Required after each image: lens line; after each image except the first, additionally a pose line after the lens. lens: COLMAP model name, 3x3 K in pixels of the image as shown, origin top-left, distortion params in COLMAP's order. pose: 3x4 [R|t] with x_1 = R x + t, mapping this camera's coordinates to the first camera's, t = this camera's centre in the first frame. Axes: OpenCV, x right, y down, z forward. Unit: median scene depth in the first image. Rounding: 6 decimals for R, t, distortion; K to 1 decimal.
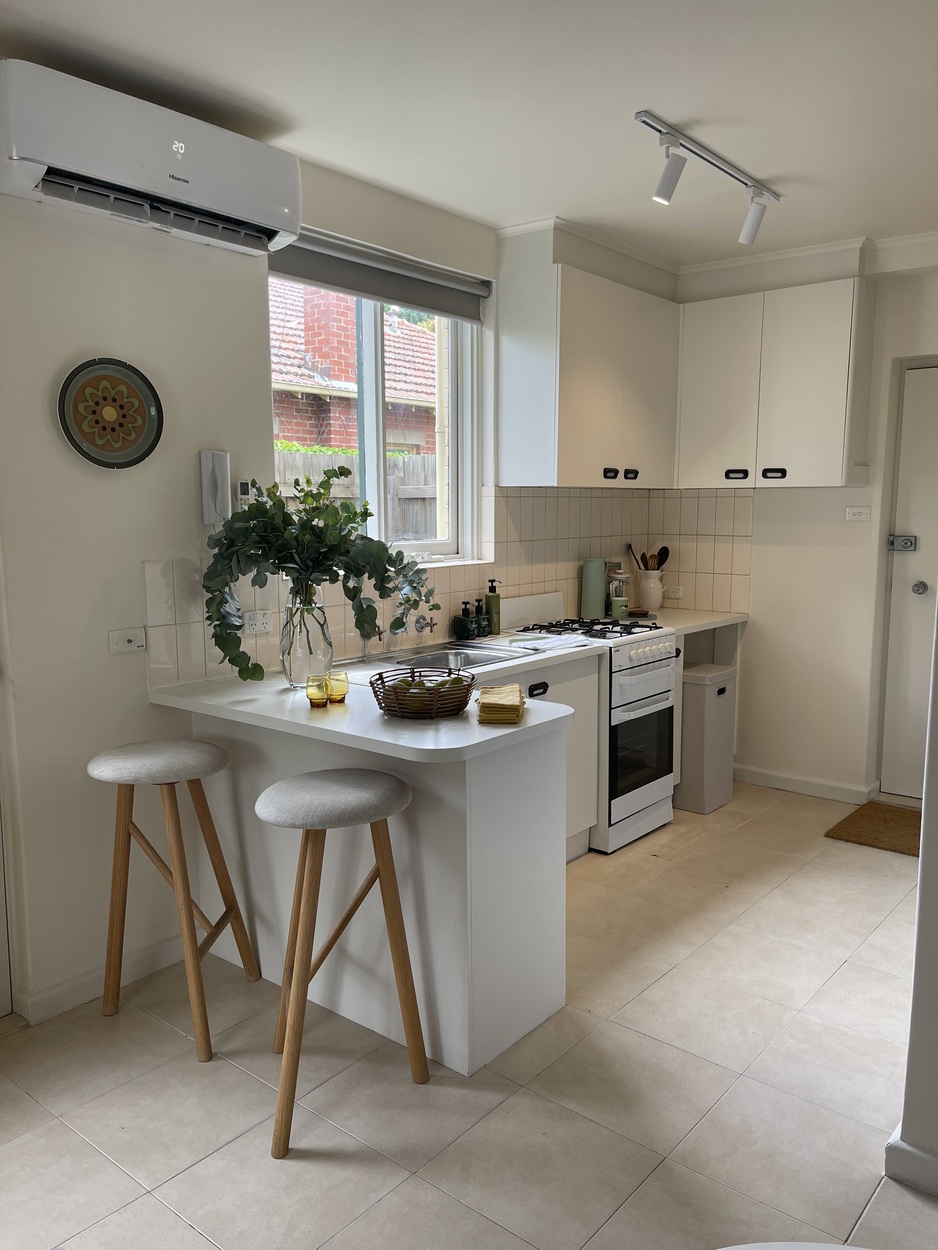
lens RADIAL K [[936.9, 0, 469.2], [0, 936.9, 629.8], [0, 0, 1]] dist [0.052013, -0.056058]
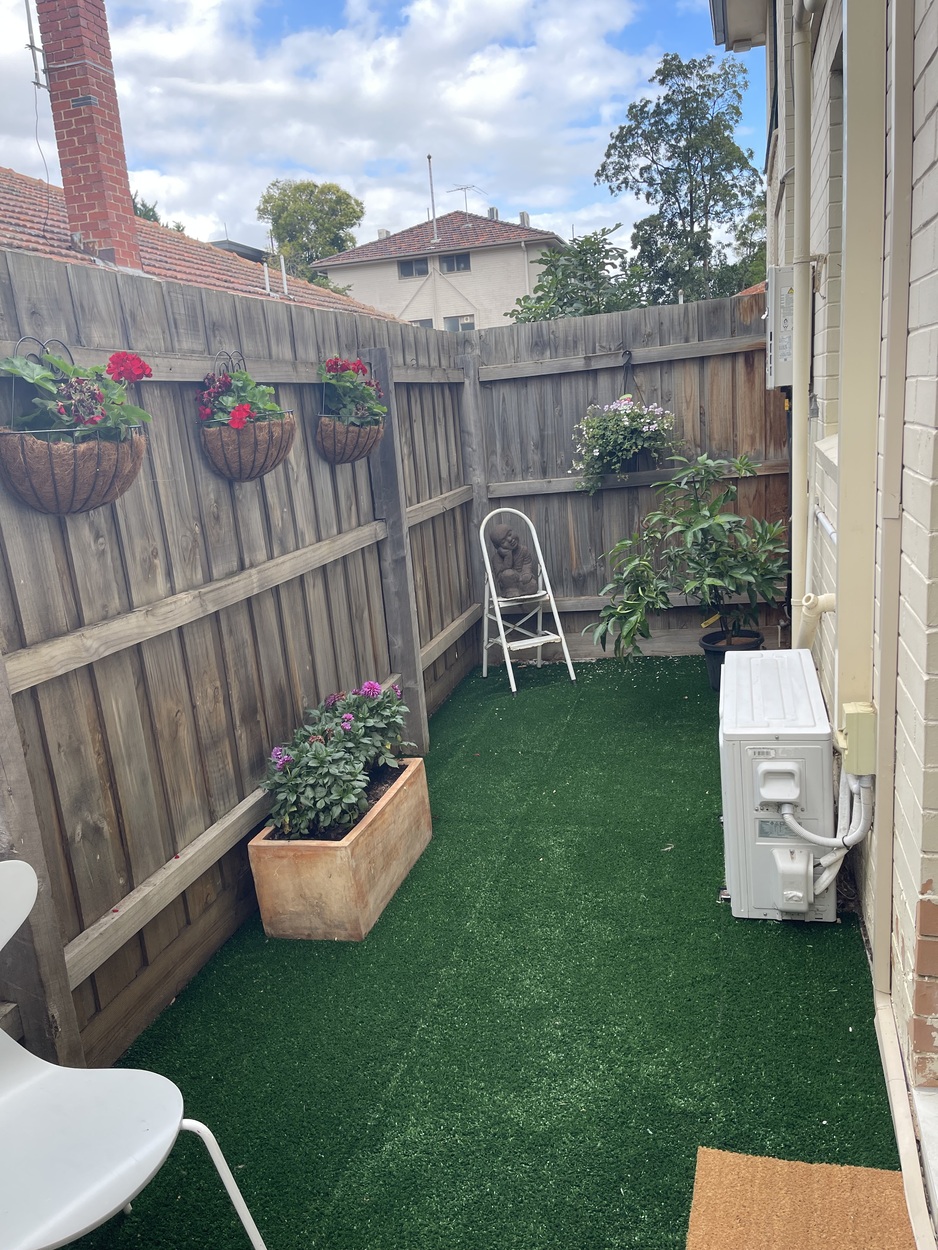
lens RADIAL K [[936.9, 0, 470.0], [0, 936.9, 627.9], [0, 0, 1]] dist [0.052013, -0.056058]
pose [[0.908082, -0.170920, 0.382327, -0.232941], [0.137682, 0.984022, 0.112895, -0.012487], [-0.395514, -0.049878, 0.917105, 0.129830]]
